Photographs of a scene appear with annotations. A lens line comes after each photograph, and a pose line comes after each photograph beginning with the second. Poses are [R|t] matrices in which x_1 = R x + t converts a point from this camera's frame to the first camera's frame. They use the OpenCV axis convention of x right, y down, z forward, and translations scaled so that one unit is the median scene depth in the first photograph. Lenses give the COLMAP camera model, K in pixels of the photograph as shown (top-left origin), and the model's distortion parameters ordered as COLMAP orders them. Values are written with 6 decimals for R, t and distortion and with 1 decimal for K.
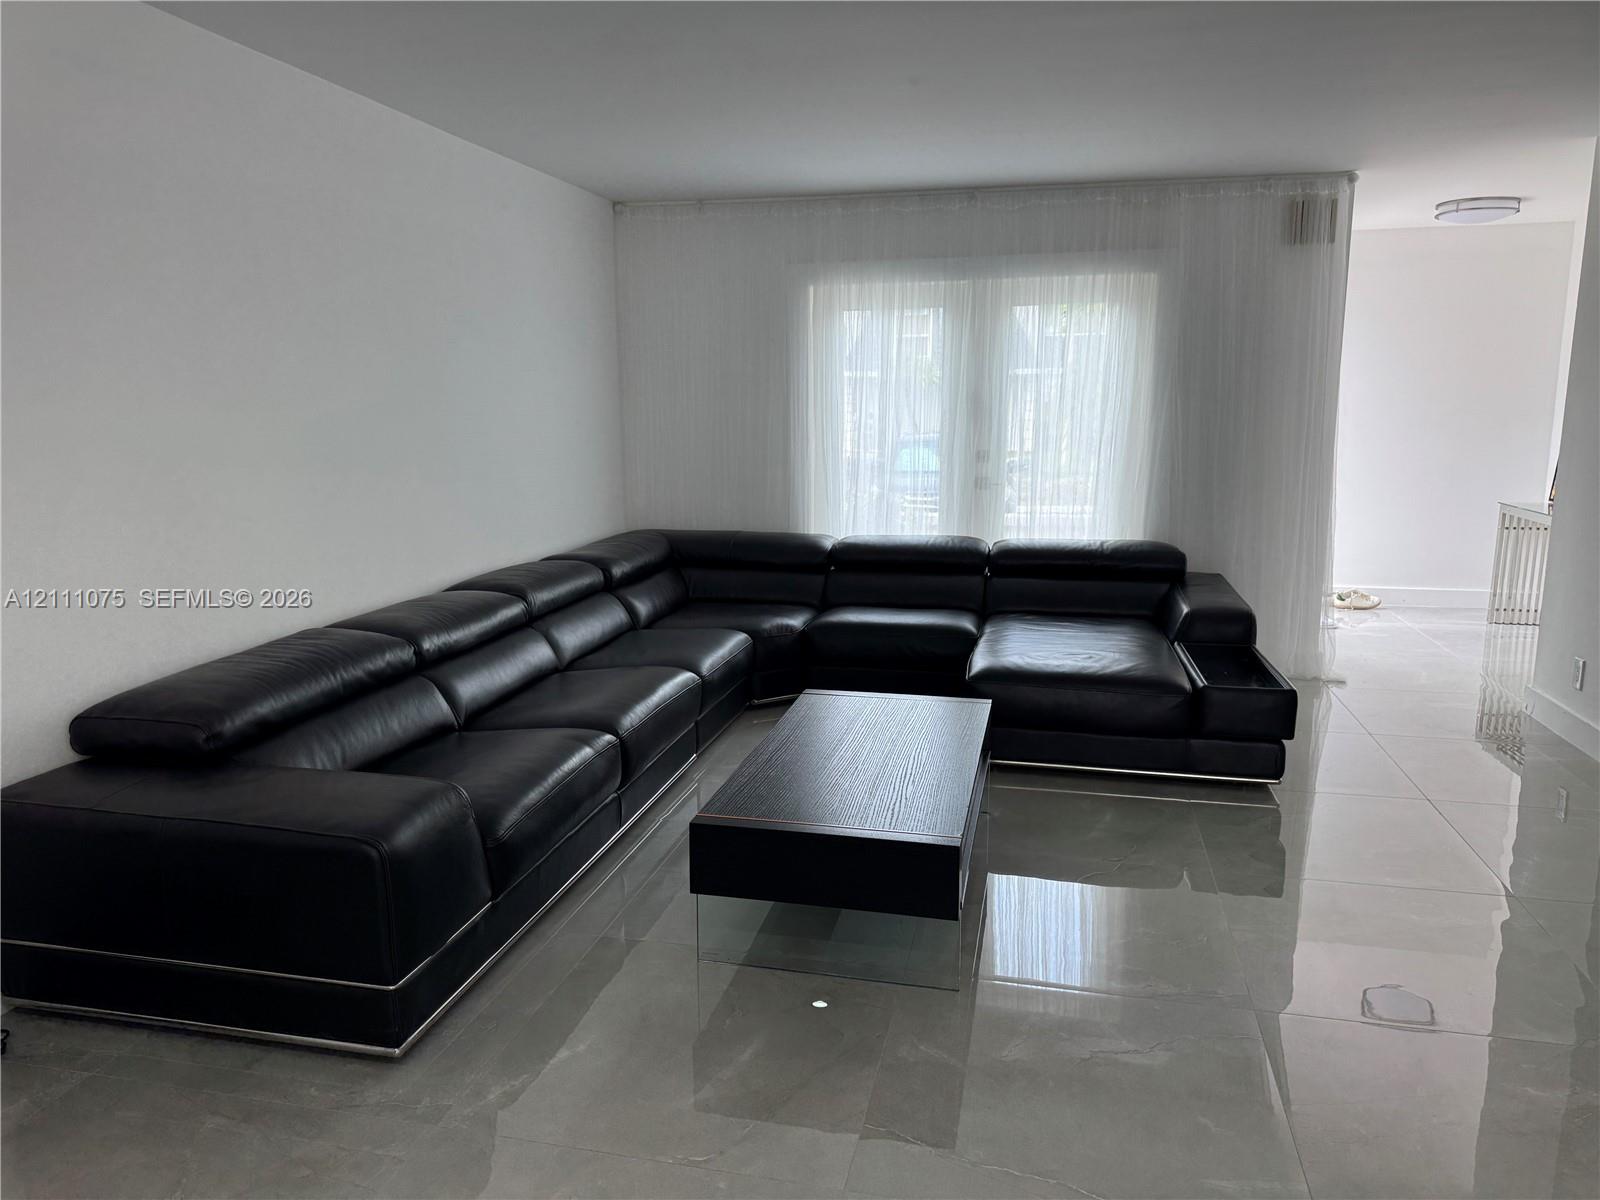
lens RADIAL K [[1137.7, 0, 800.0], [0, 1137.7, 600.0], [0, 0, 1]] dist [0.175104, -0.312654]
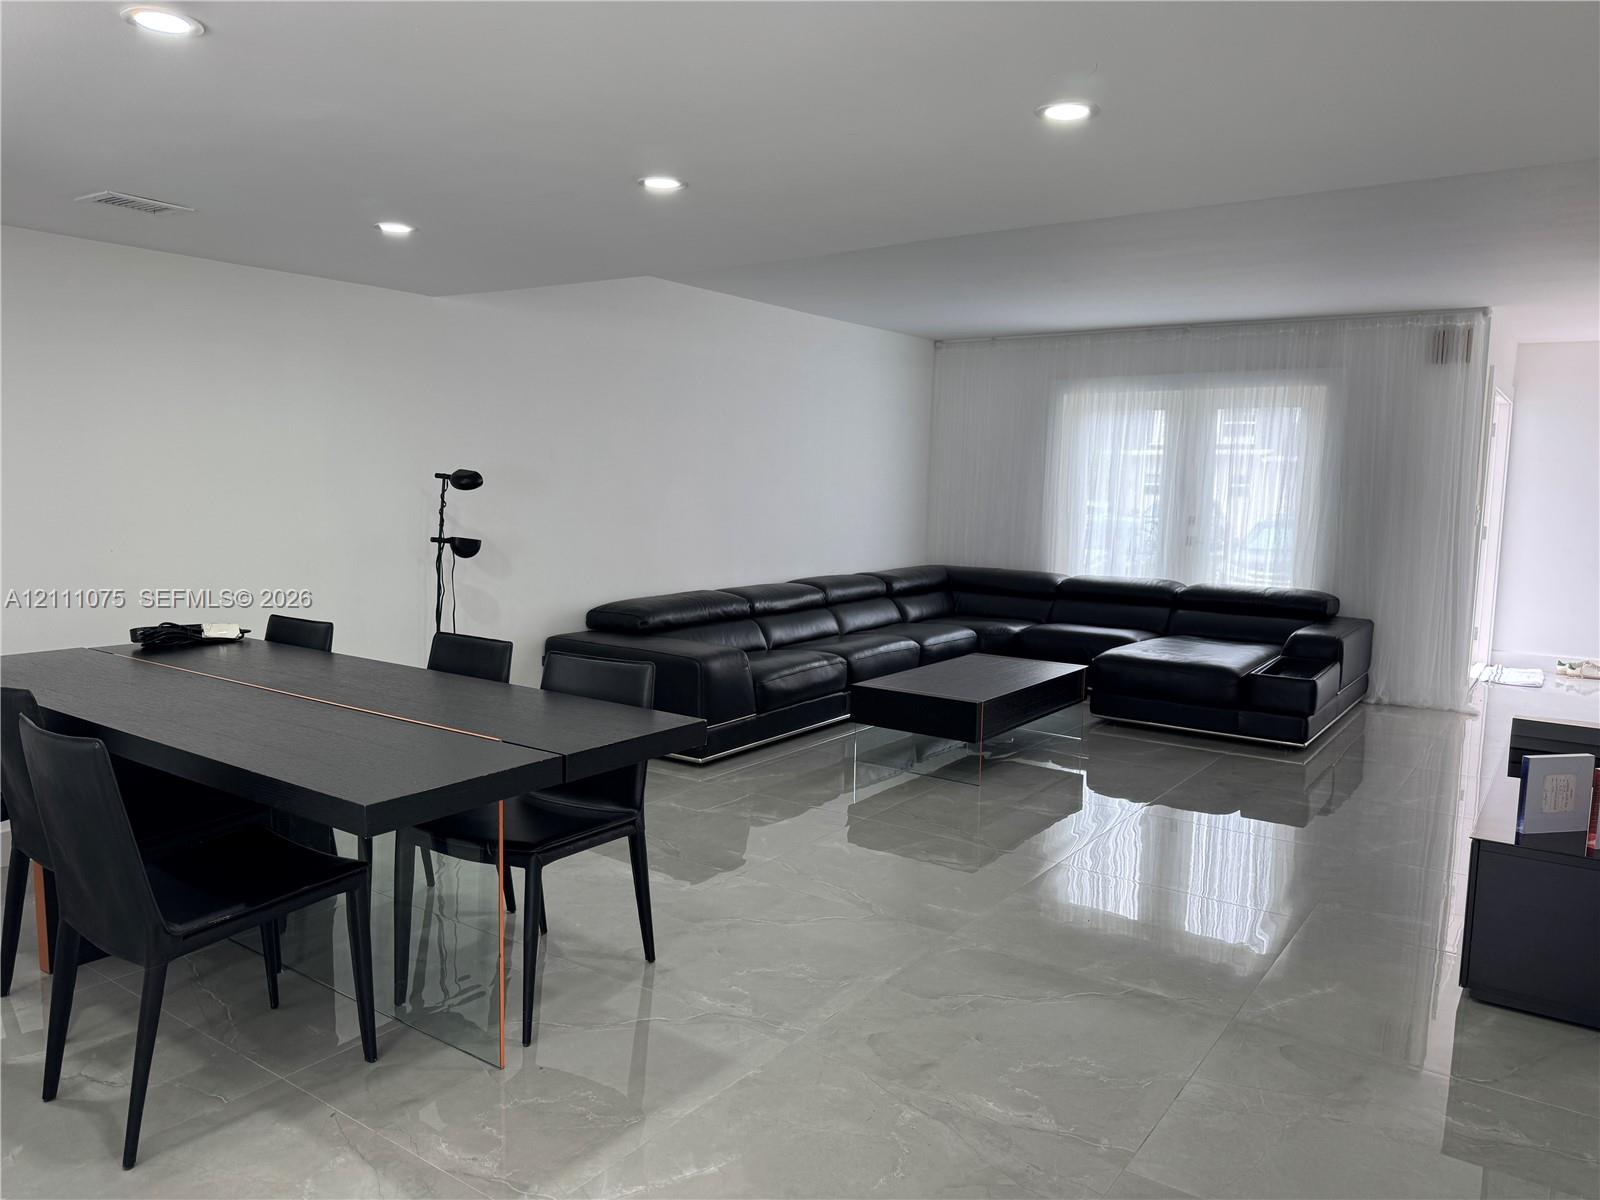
lens RADIAL K [[1137.7, 0, 800.0], [0, 1137.7, 600.0], [0, 0, 1]] dist [0.175104, -0.312654]
pose [[0.925705, 0.060379, -0.373397, 0.263922], [-0.086707, 0.994764, -0.054104, 0.080174], [0.368175, 0.082460, 0.926093, -0.408590]]
